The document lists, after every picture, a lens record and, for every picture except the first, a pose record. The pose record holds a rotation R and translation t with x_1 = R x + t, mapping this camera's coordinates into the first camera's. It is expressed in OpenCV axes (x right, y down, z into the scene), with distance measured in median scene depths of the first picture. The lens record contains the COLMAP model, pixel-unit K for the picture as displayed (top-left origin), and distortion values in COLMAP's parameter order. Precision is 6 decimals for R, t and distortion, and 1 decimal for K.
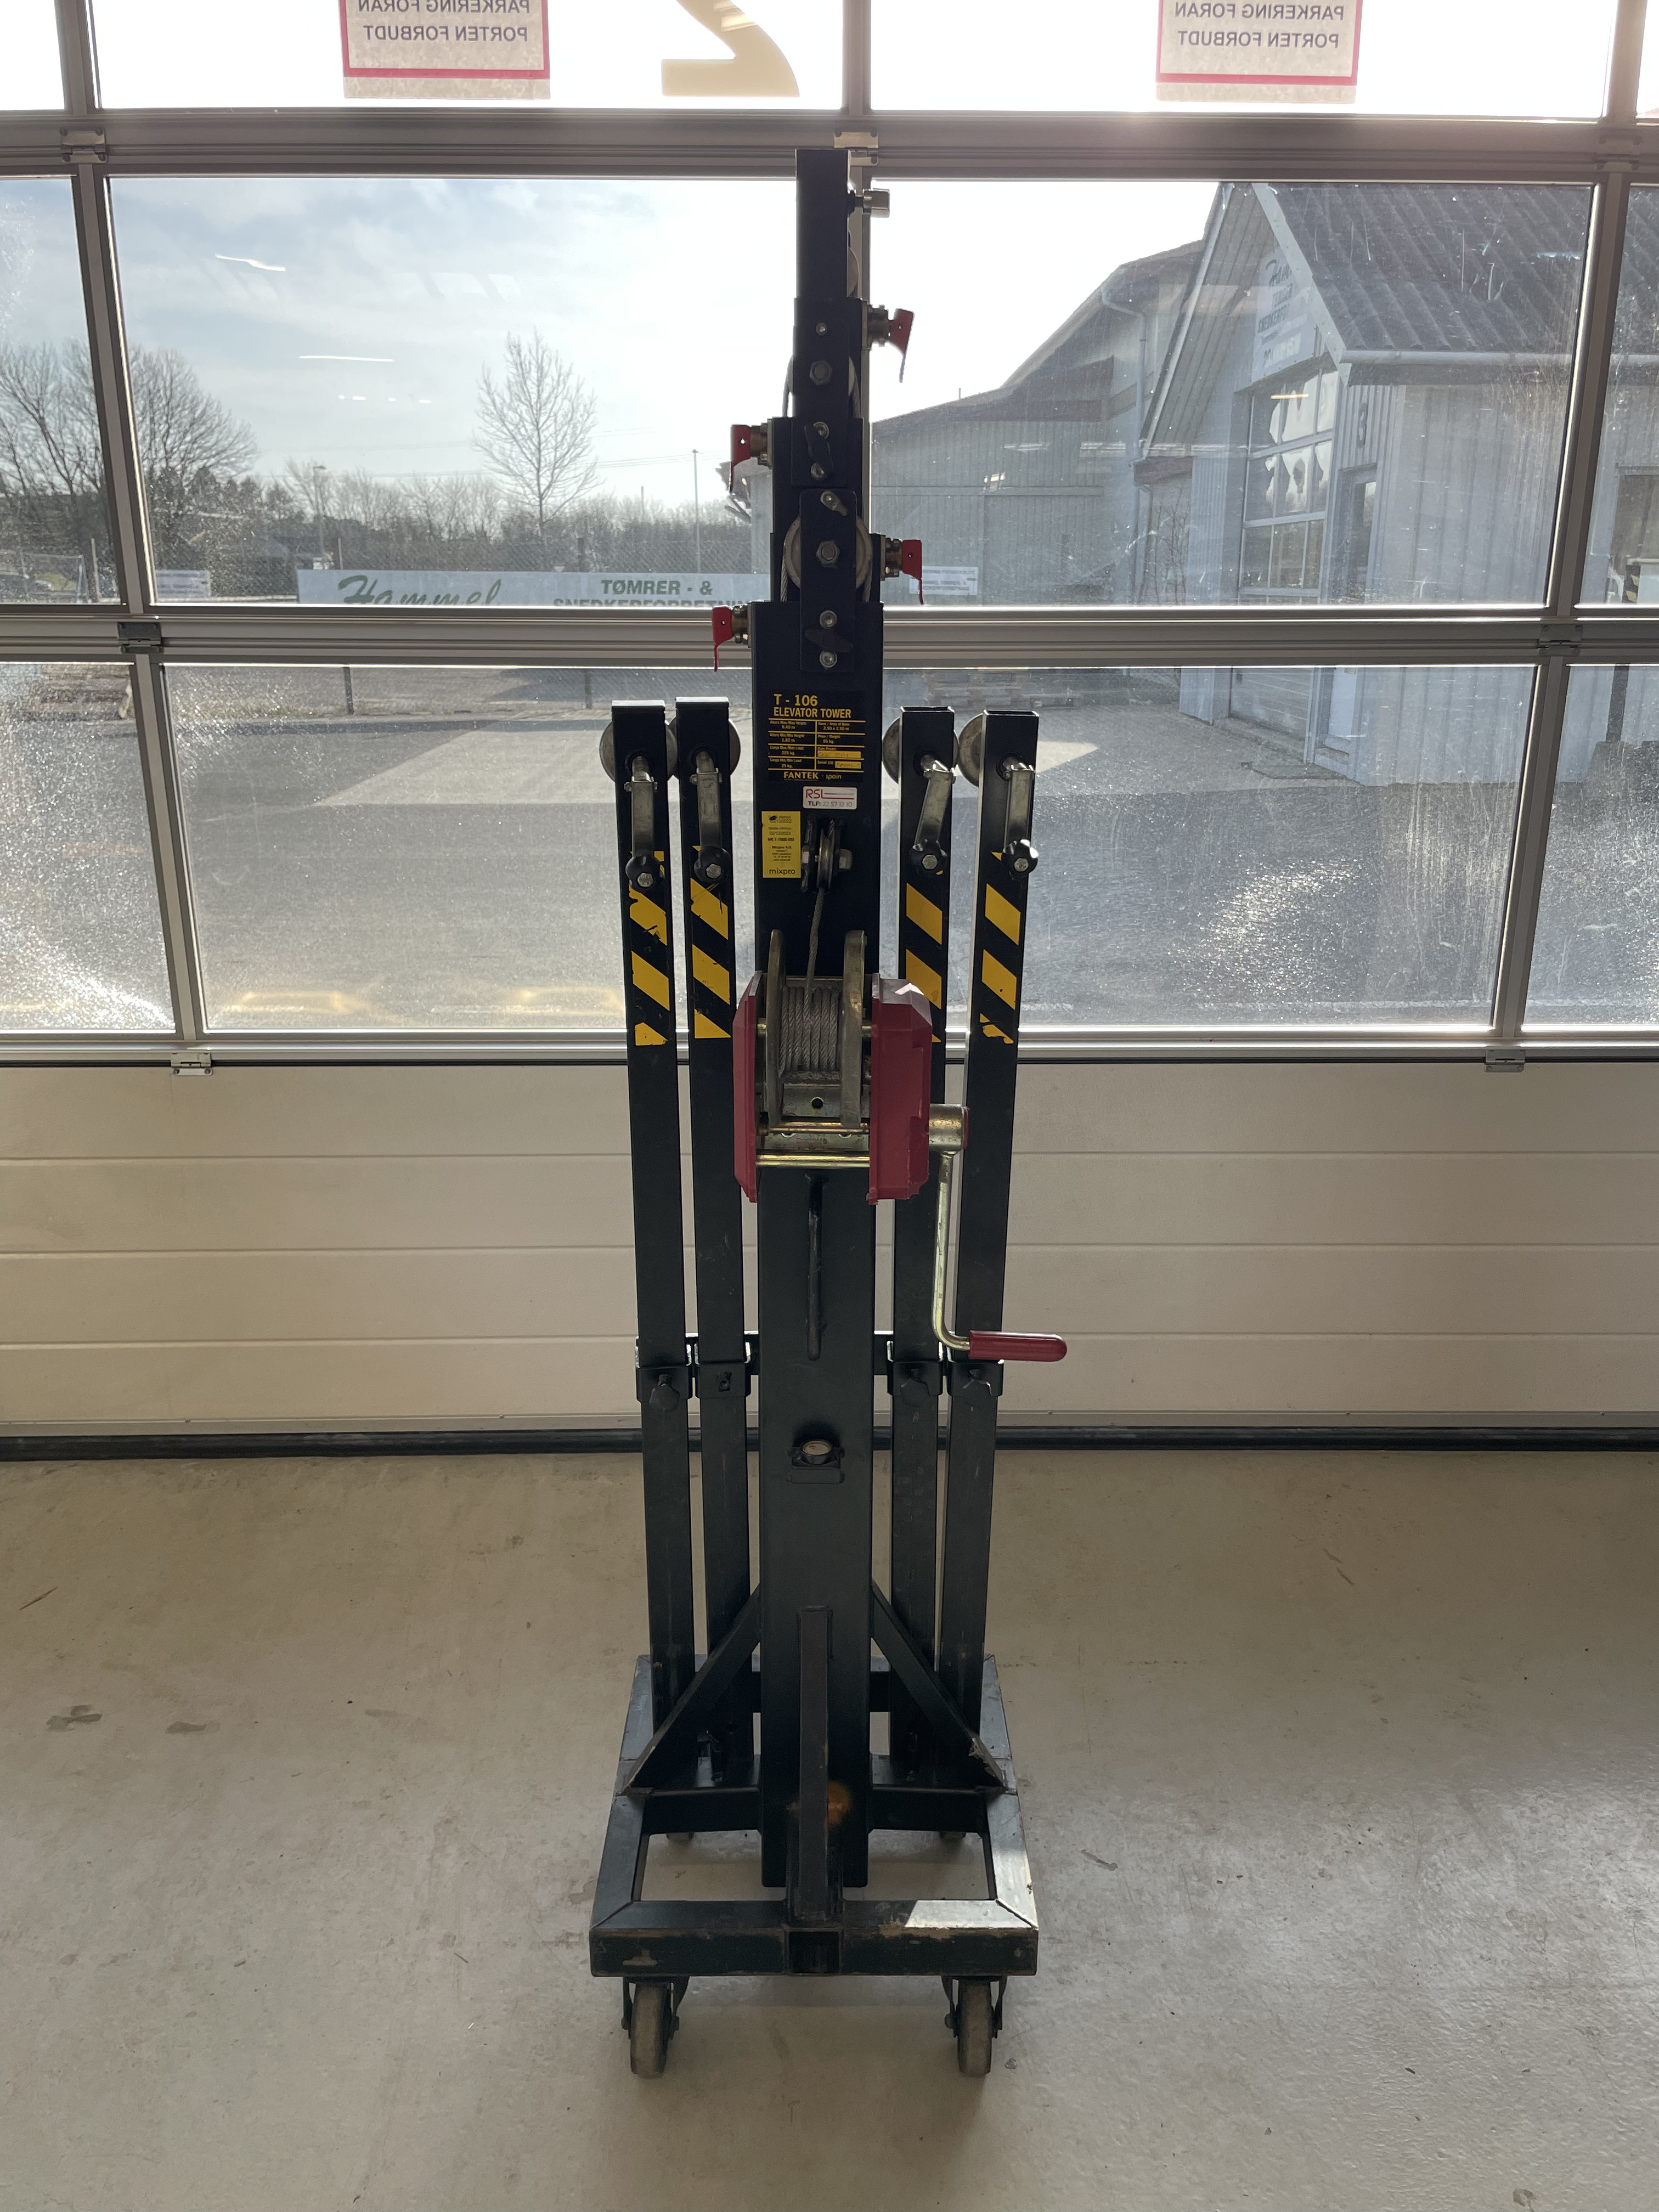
lens RADIAL K [[1673.9, 0, 852.5], [0, 1673.9, 1097.1], [0, 0, 1]] dist [0.078368, -0.110974]
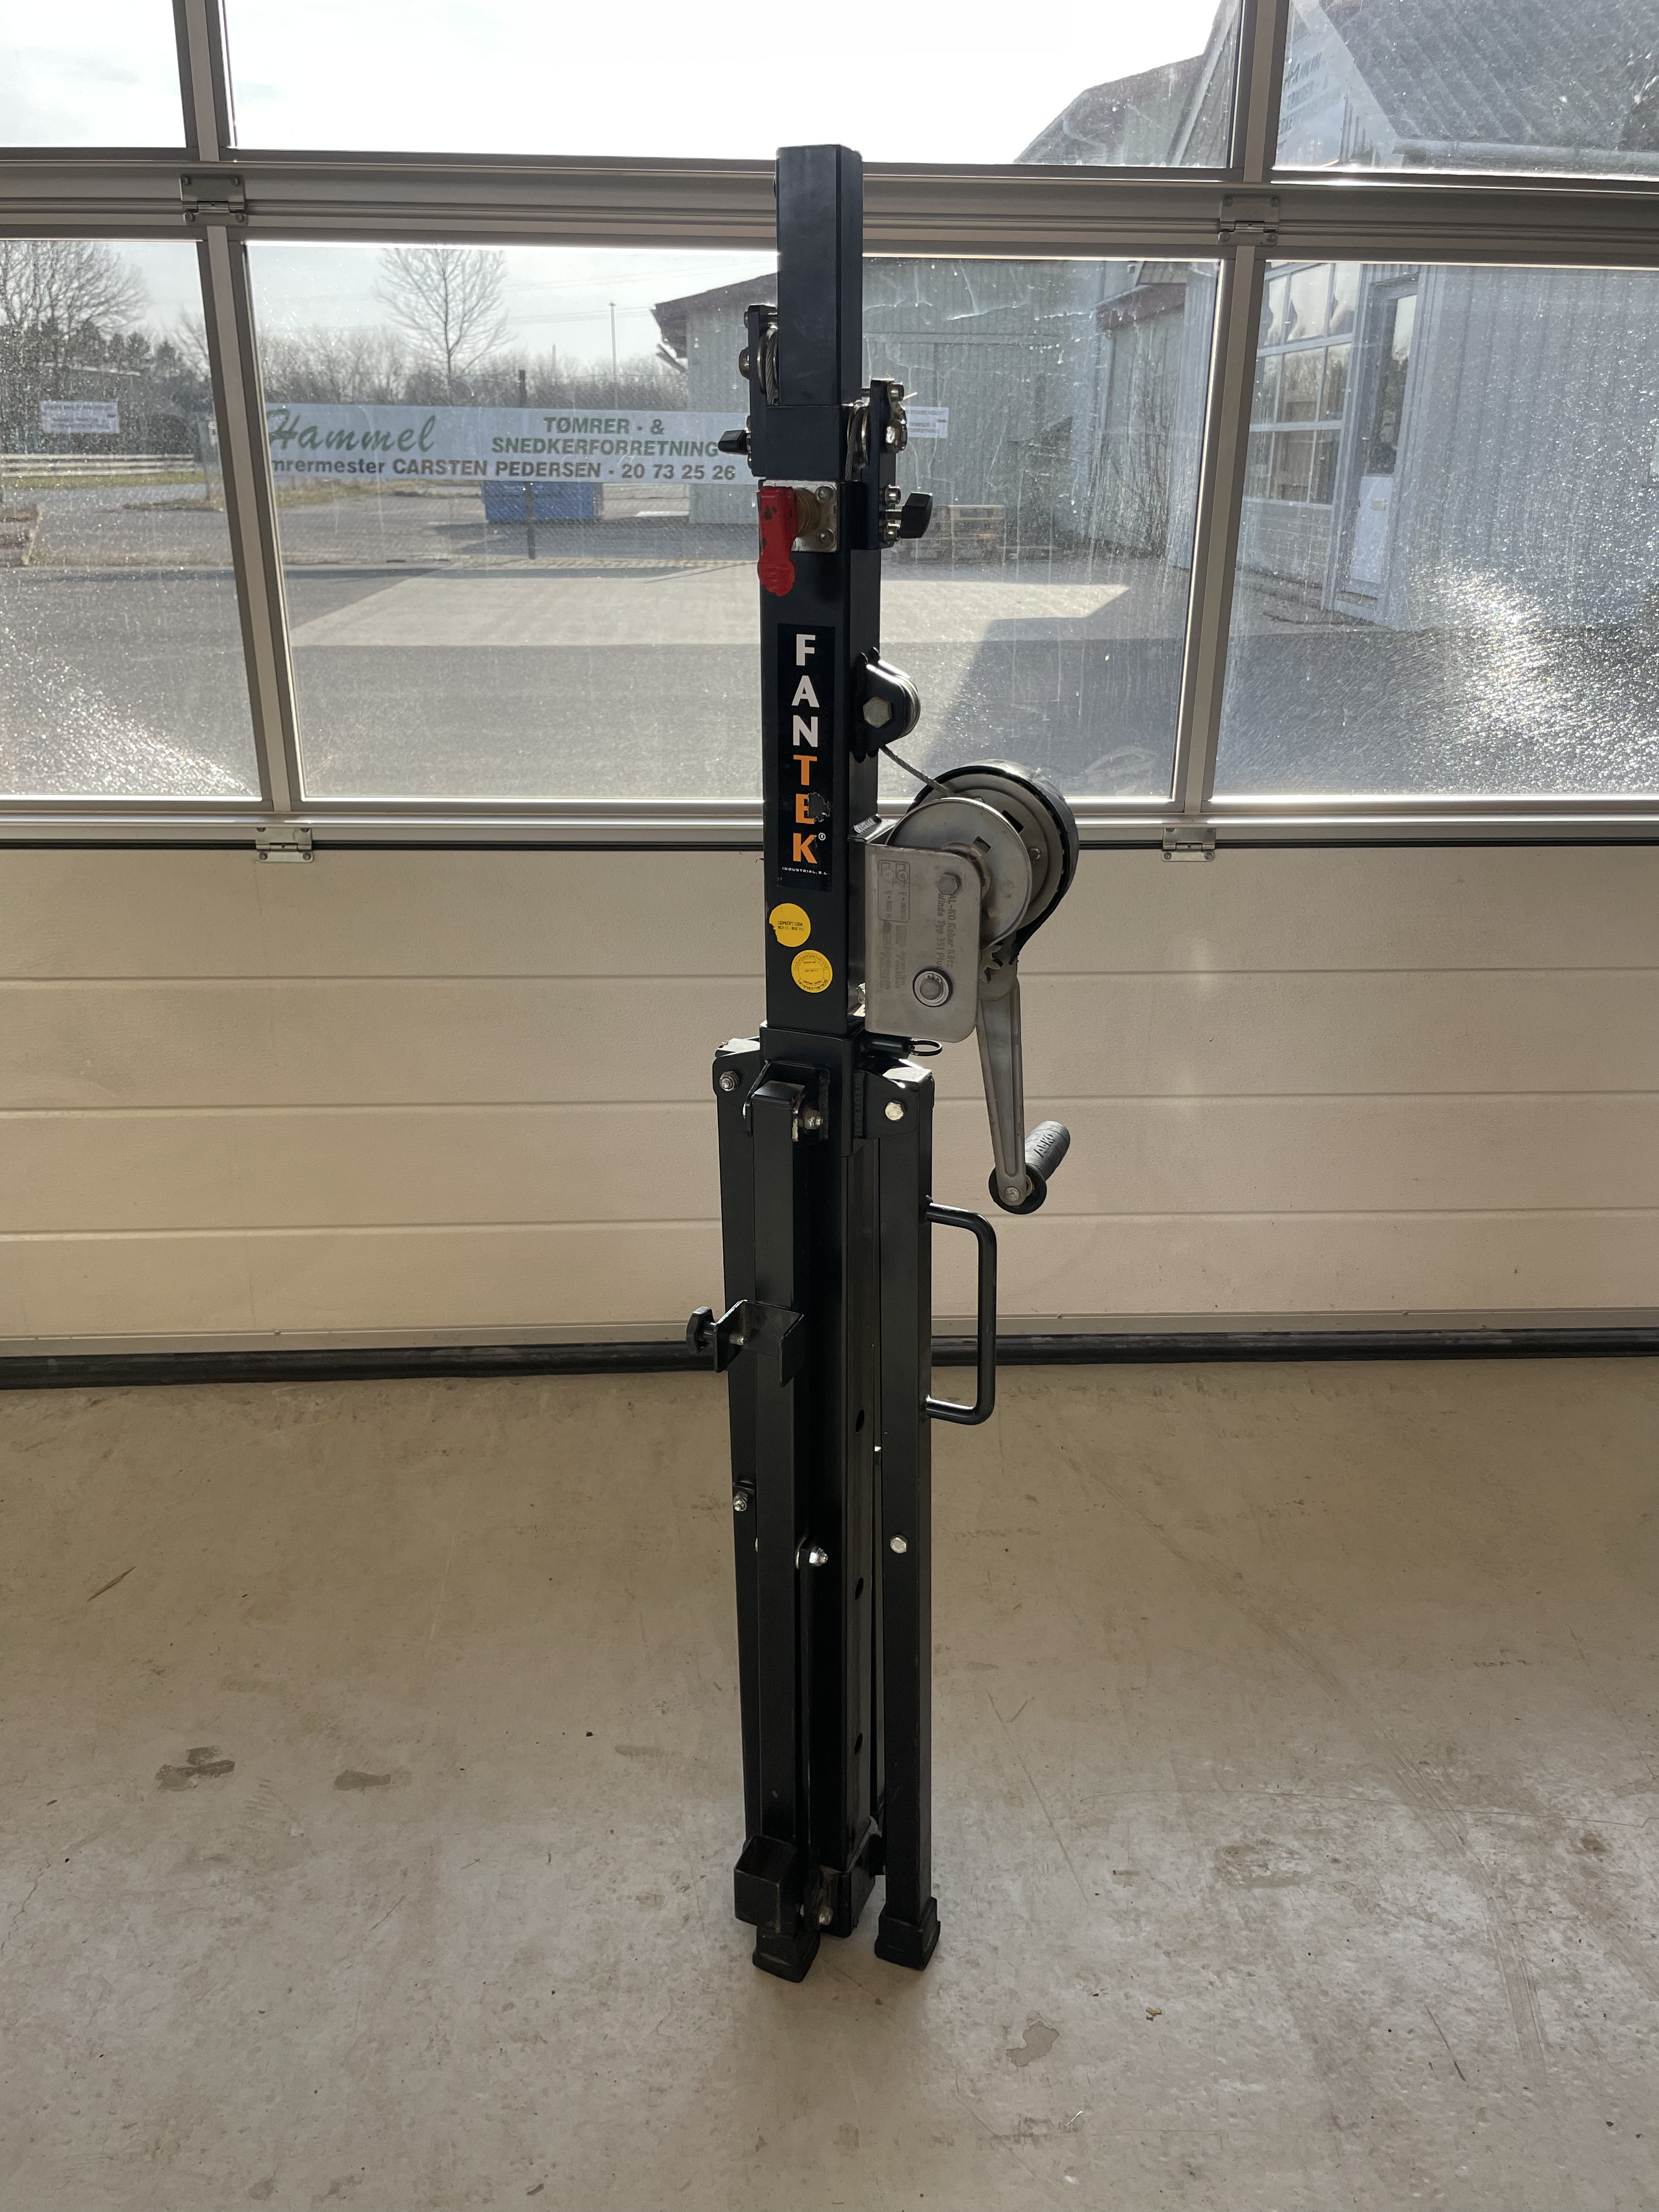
lens RADIAL K [[1673.9, 0, 837.4], [0, 1673.9, 1106.3], [0, 0, 1]] dist [0.078368, -0.110974]
pose [[0.999207, -0.005700, 0.039399, -0.184689], [0.002873, 0.997440, 0.071446, 0.040534], [-0.039706, -0.071276, 0.996666, 0.265988]]
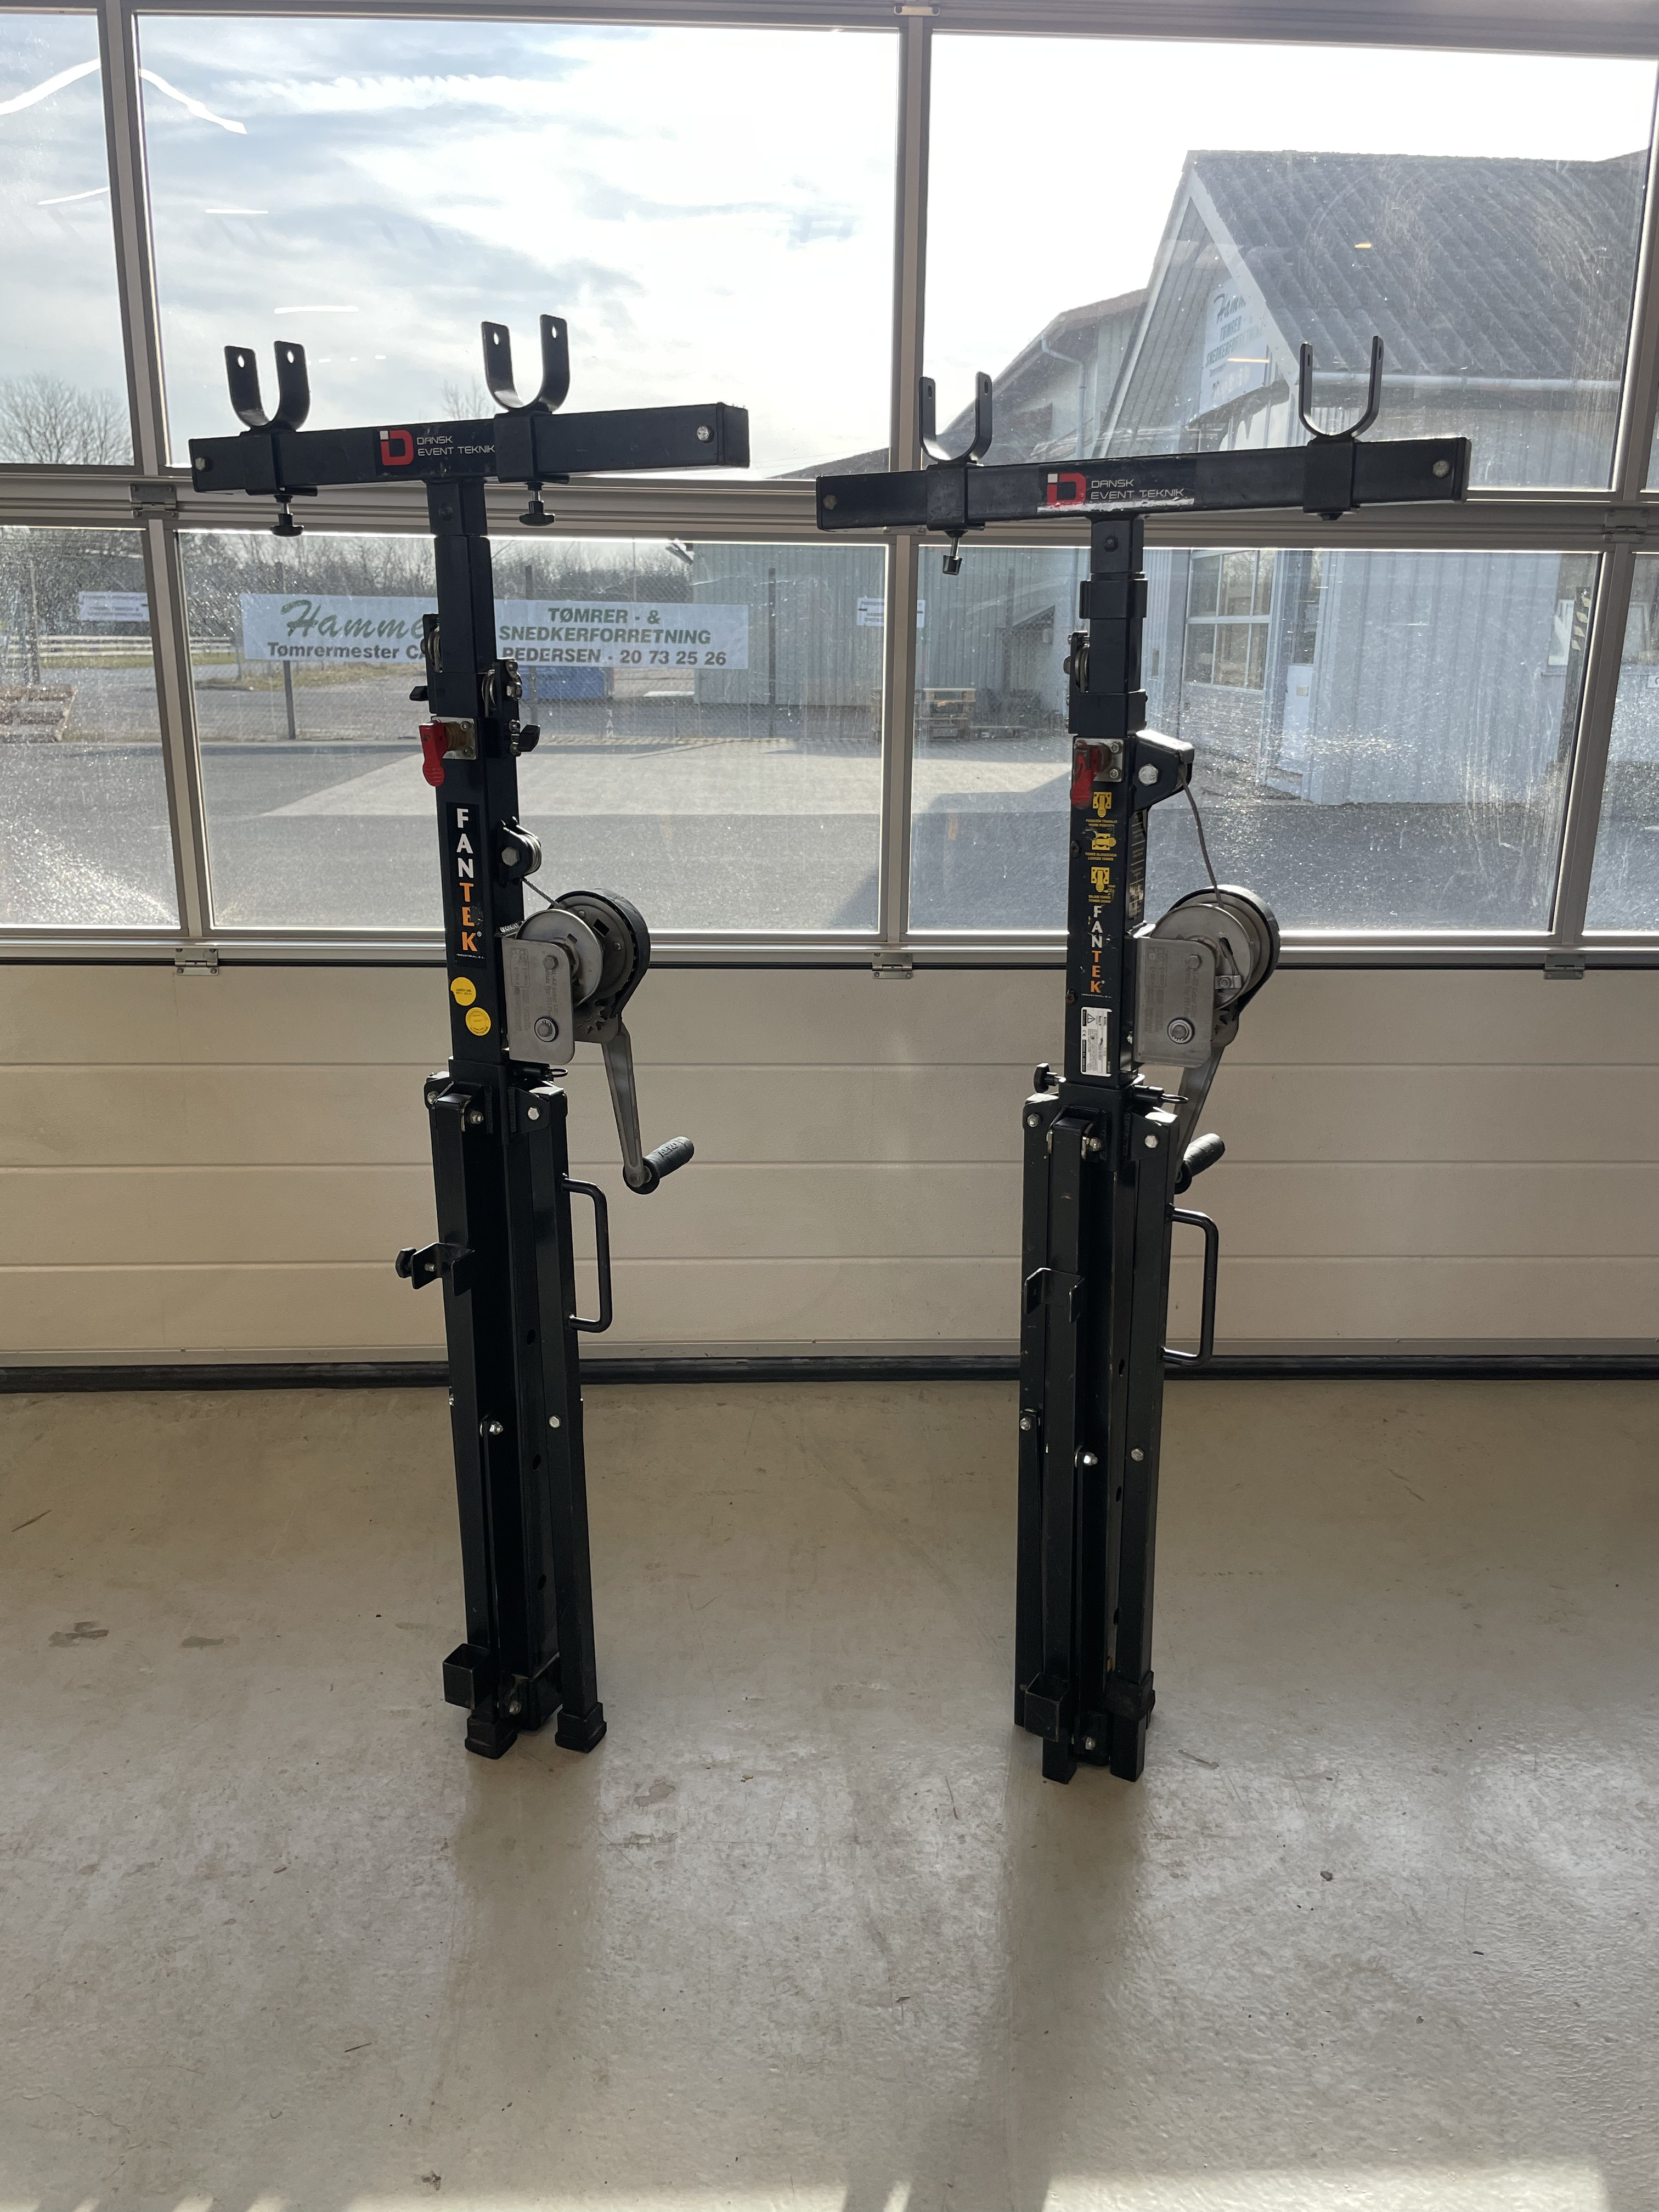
lens RADIAL K [[1673.9, 0, 838.6], [0, 1673.9, 1098.1], [0, 0, 1]] dist [0.078368, -0.110974]
pose [[0.999479, 0.002135, 0.032218, -0.062137], [-0.001201, 0.999579, -0.028974, 0.083058], [-0.032267, 0.028920, 0.999061, 0.045179]]
